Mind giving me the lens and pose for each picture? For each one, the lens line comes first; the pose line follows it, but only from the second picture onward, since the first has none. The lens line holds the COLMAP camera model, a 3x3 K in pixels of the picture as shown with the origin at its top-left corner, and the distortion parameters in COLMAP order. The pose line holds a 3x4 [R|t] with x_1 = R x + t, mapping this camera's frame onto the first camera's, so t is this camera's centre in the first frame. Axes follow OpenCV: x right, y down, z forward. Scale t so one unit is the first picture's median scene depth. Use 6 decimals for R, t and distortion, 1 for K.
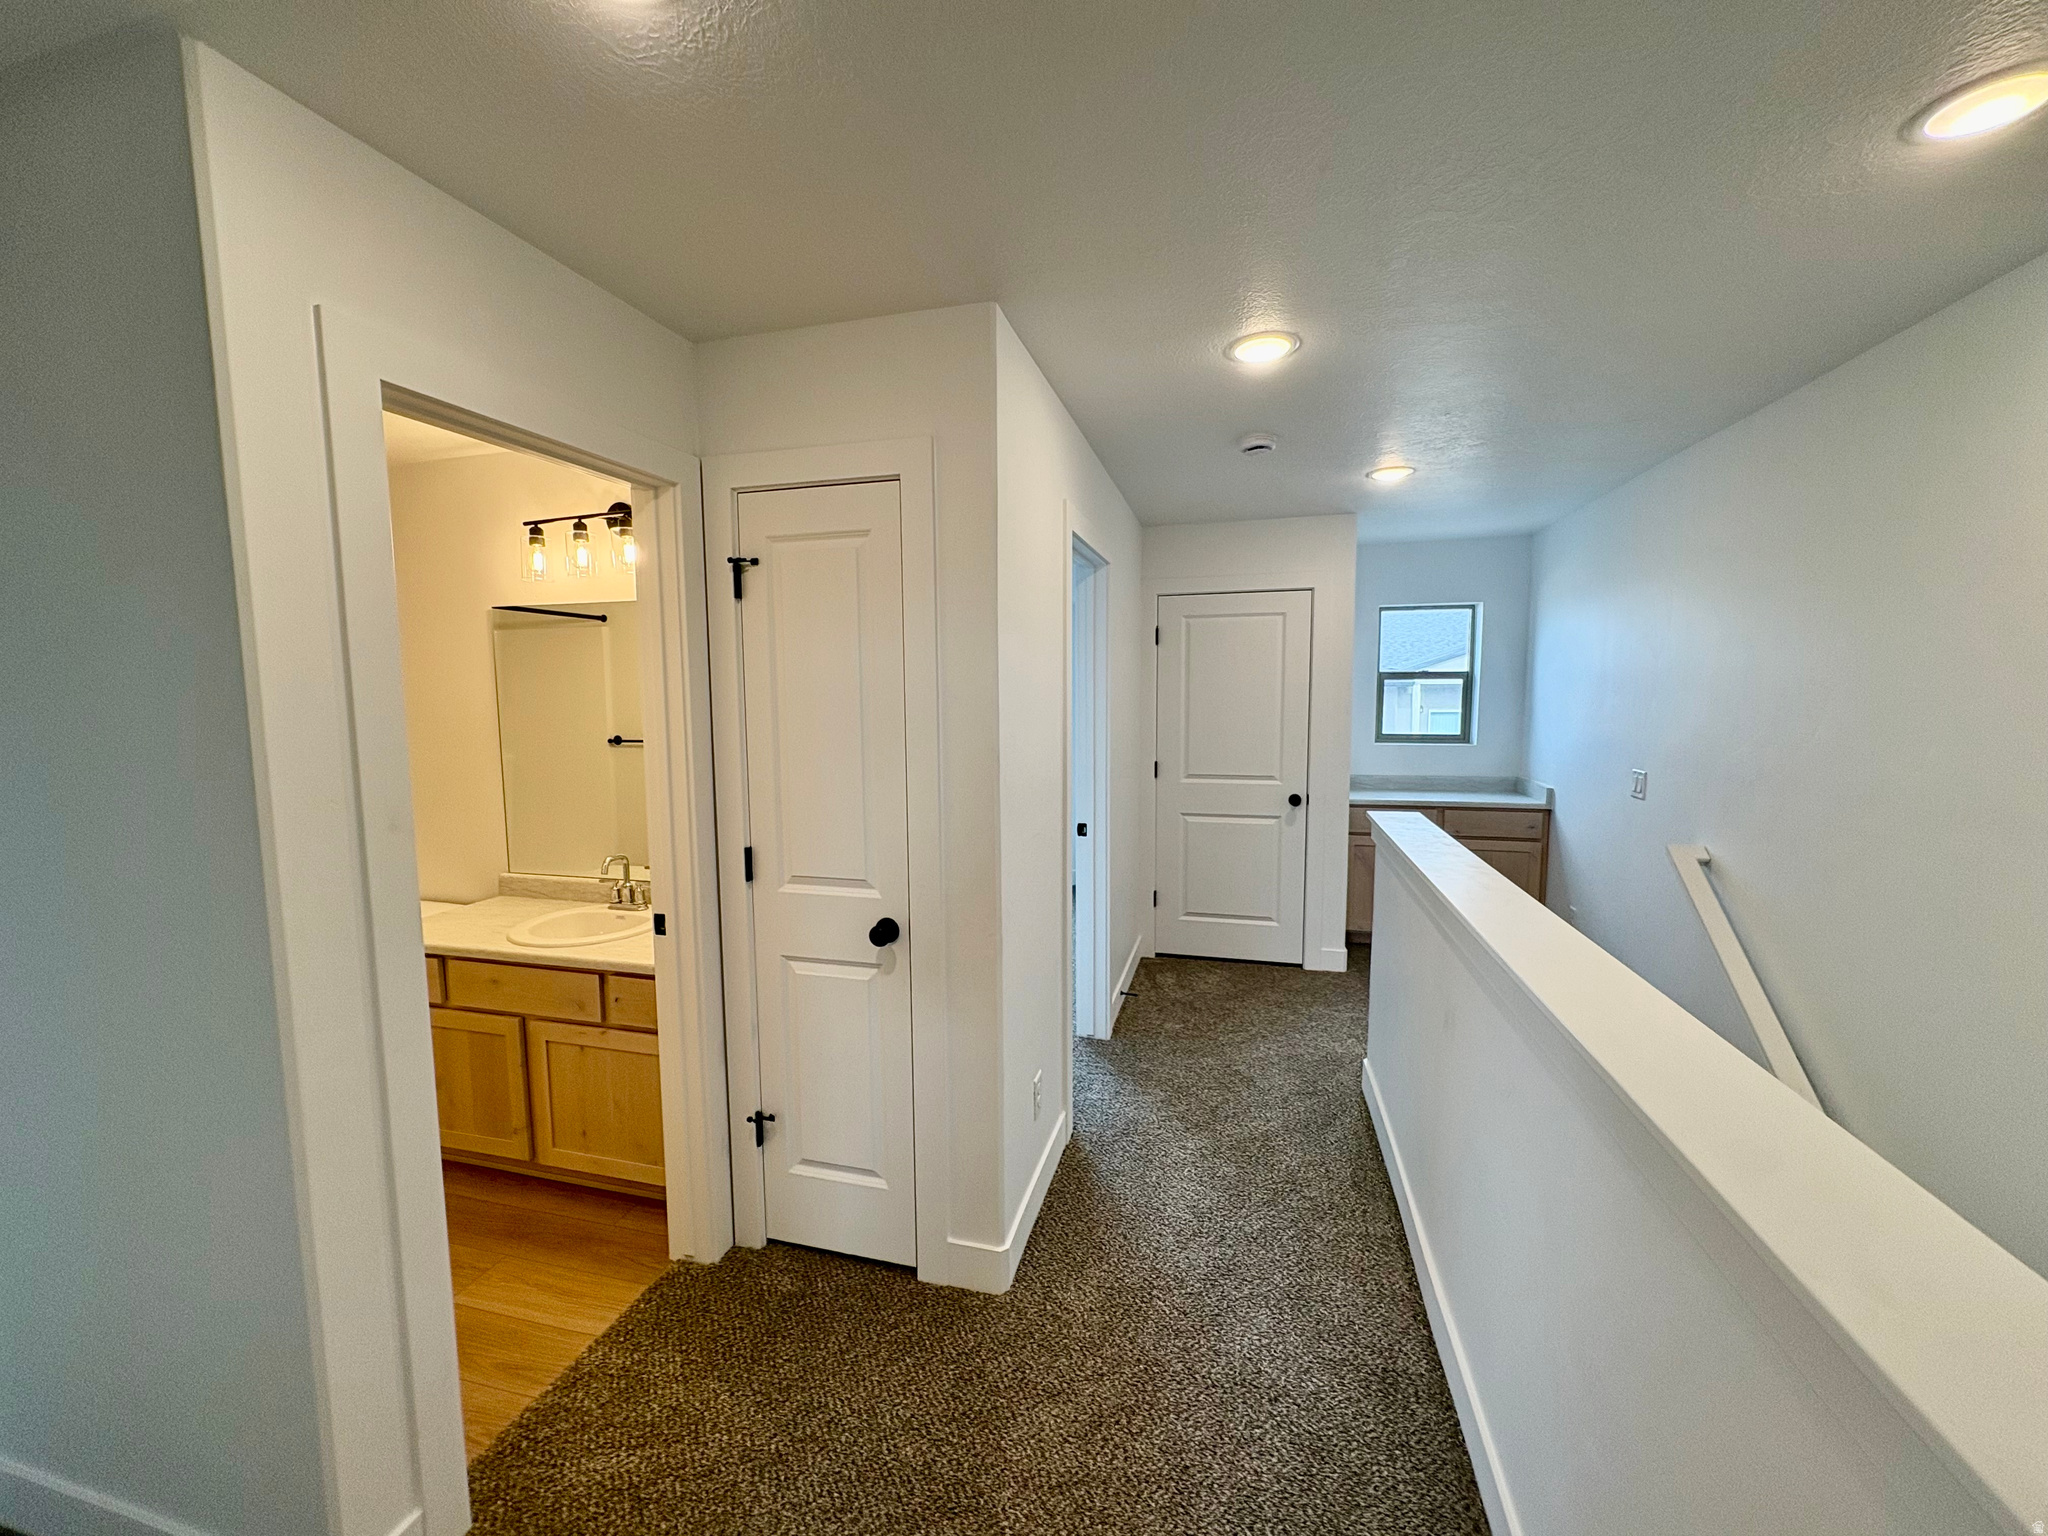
lens RADIAL K [[815.8, 0, 1014.5], [0, 815.8, 773.9], [0, 0, 1]] dist [-0.001464, 0.000329]
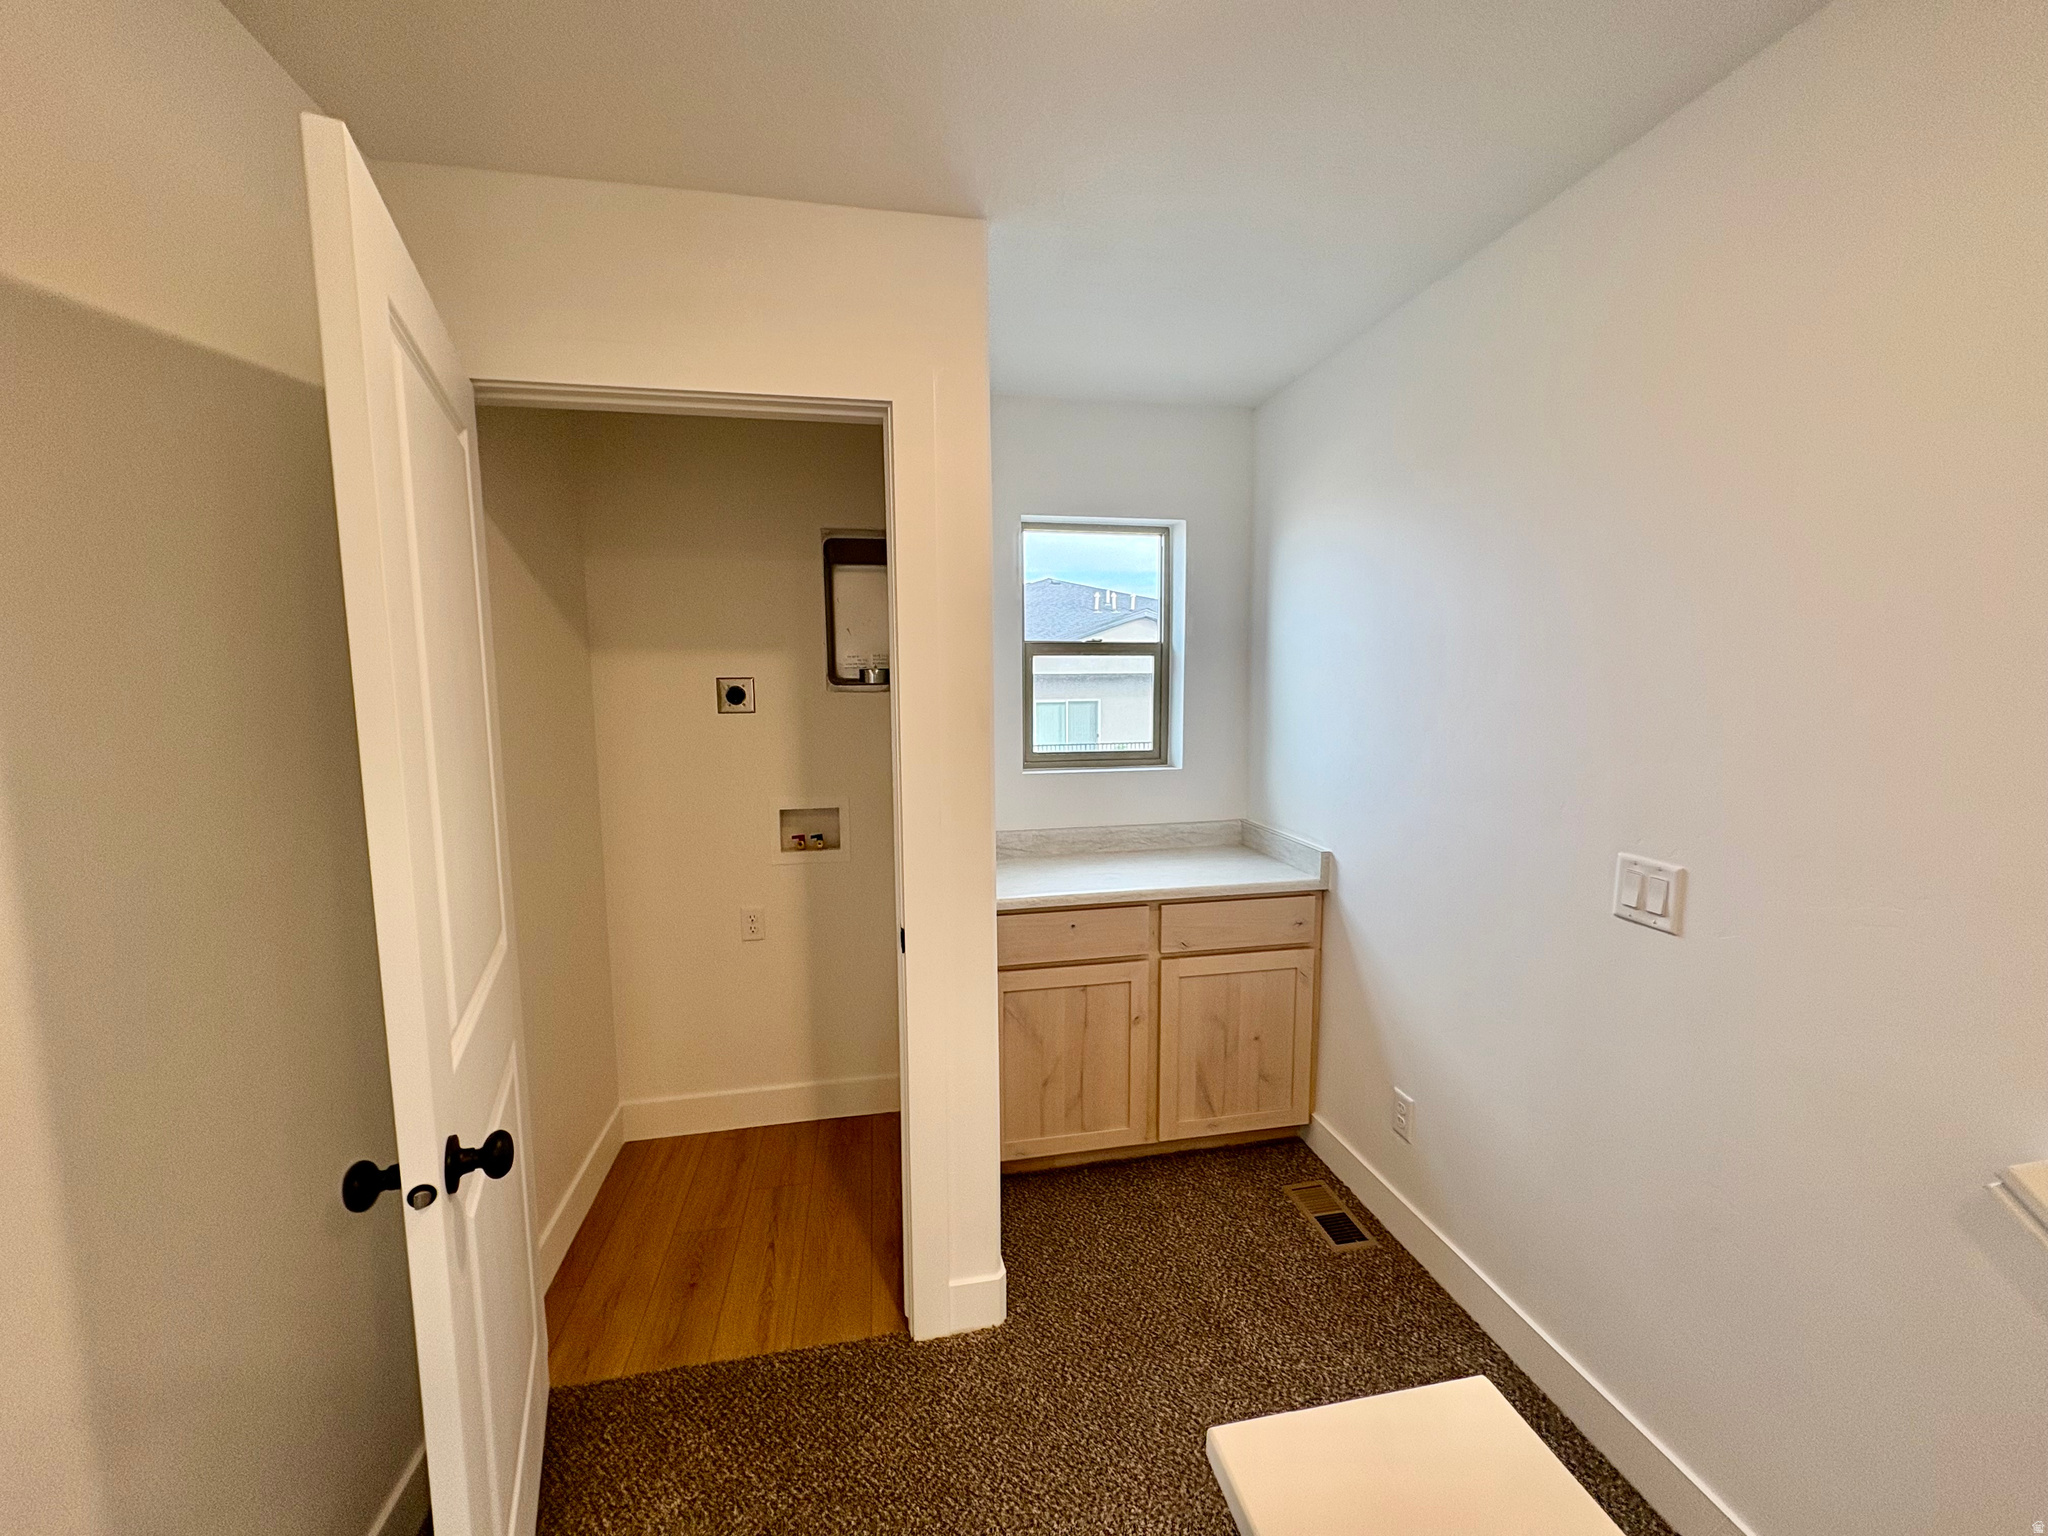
lens RADIAL K [[815.8, 0, 1021.4], [0, 815.8, 771.7], [0, 0, 1]] dist [-0.001464, 0.000329]
pose [[0.895725, -0.046249, 0.442196, 0.209878], [0.043522, 0.998919, 0.016316, -0.048764], [-0.442473, 0.004630, 0.896770, 0.537943]]
